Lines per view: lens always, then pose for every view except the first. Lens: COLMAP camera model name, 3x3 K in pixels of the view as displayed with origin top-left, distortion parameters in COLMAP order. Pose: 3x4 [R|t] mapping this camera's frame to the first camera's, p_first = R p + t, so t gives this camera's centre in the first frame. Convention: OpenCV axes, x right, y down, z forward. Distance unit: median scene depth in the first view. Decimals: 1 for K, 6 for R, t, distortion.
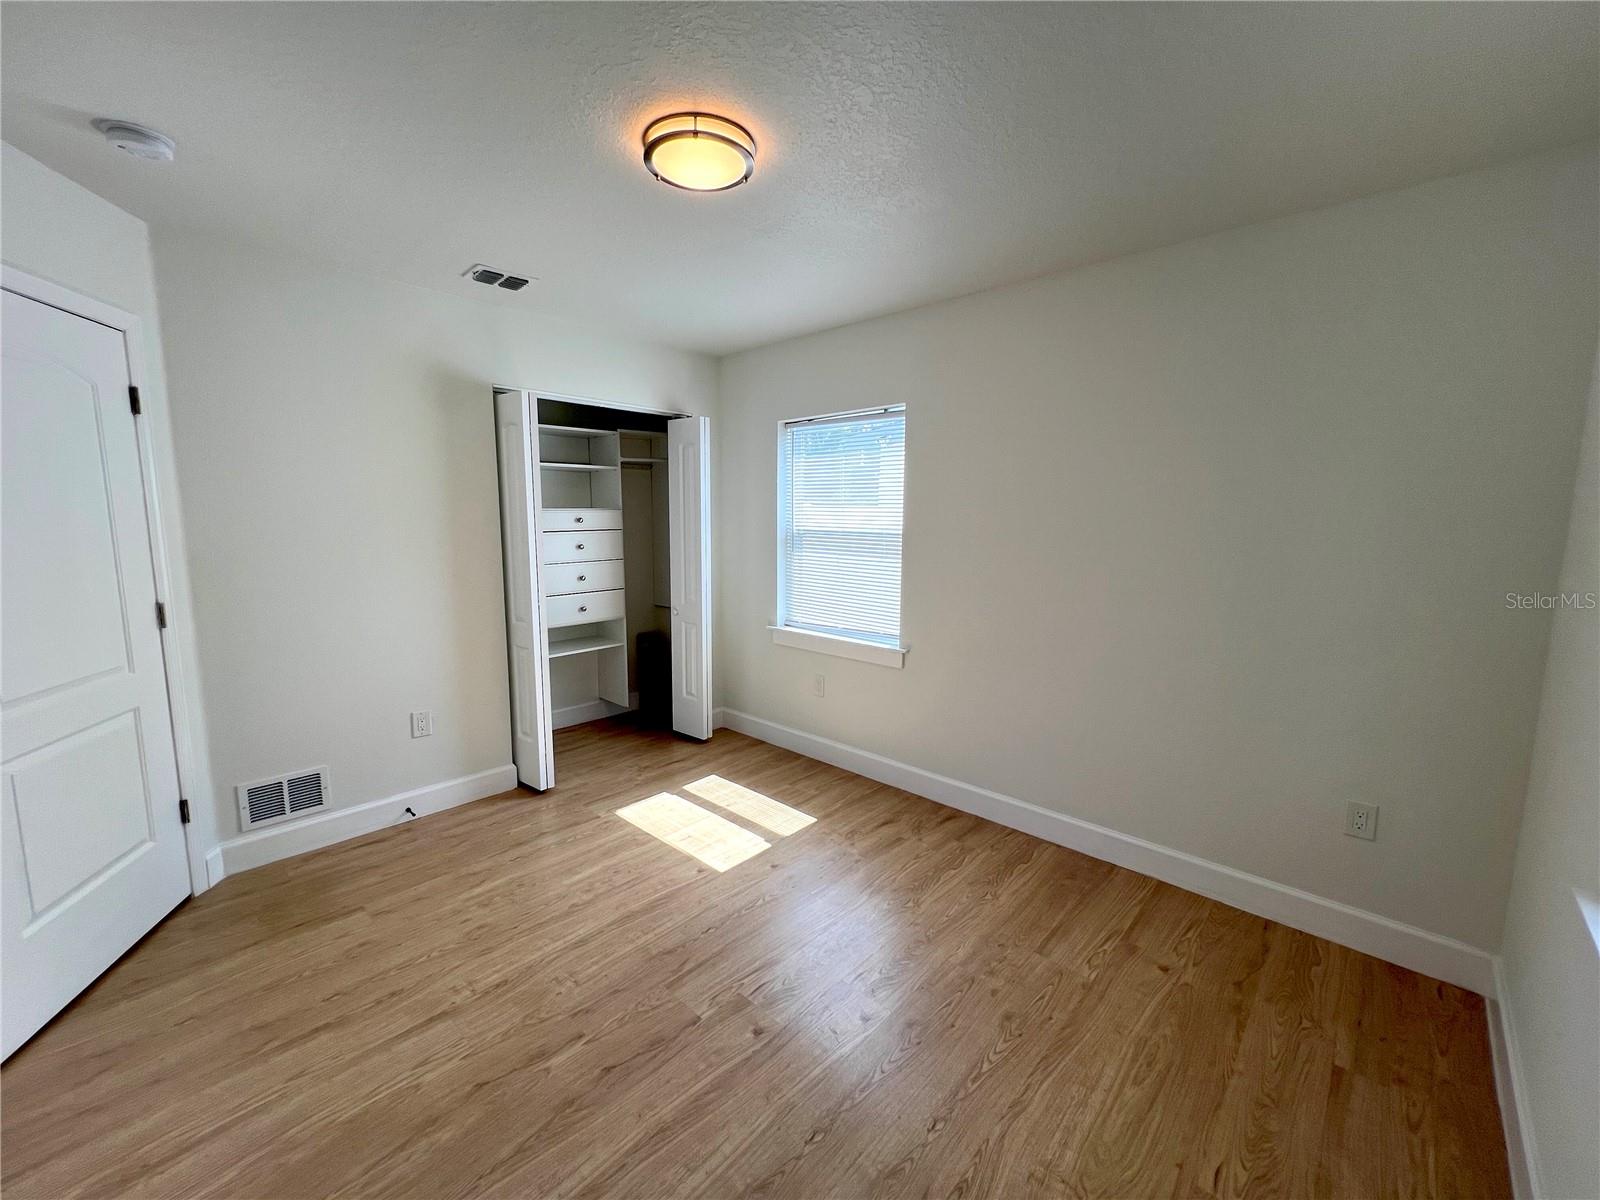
lens RADIAL K [[644.3, 0, 797.6], [0, 644.3, 601.6], [0, 0, 1]] dist [-0.001837, 0.000443]
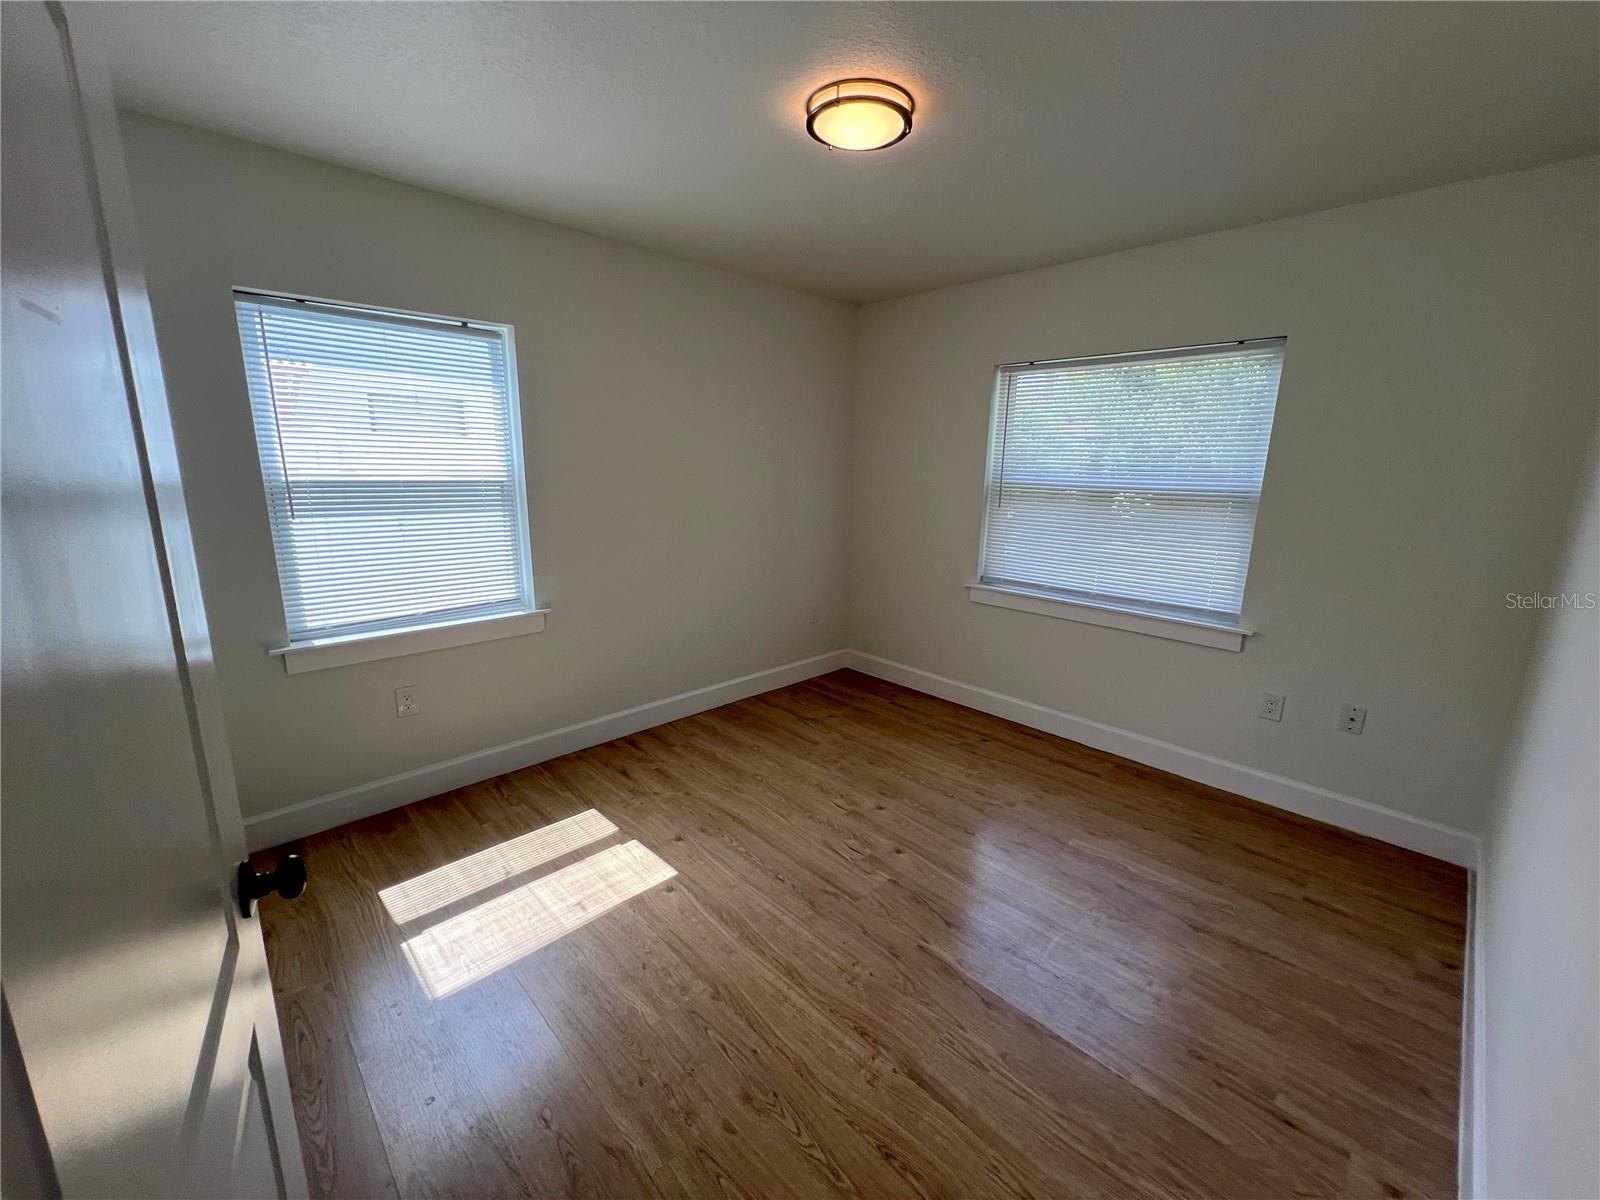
lens RADIAL K [[642.7, 0, 800.1], [0, 642.7, 602.6], [0, 0, 1]] dist [-0.002452, 0.000819]
pose [[0.041316, -0.224420, 0.973616, -0.924730], [0.114689, 0.969073, 0.218506, -0.120854], [-0.992542, 0.102635, 0.065777, 0.766185]]
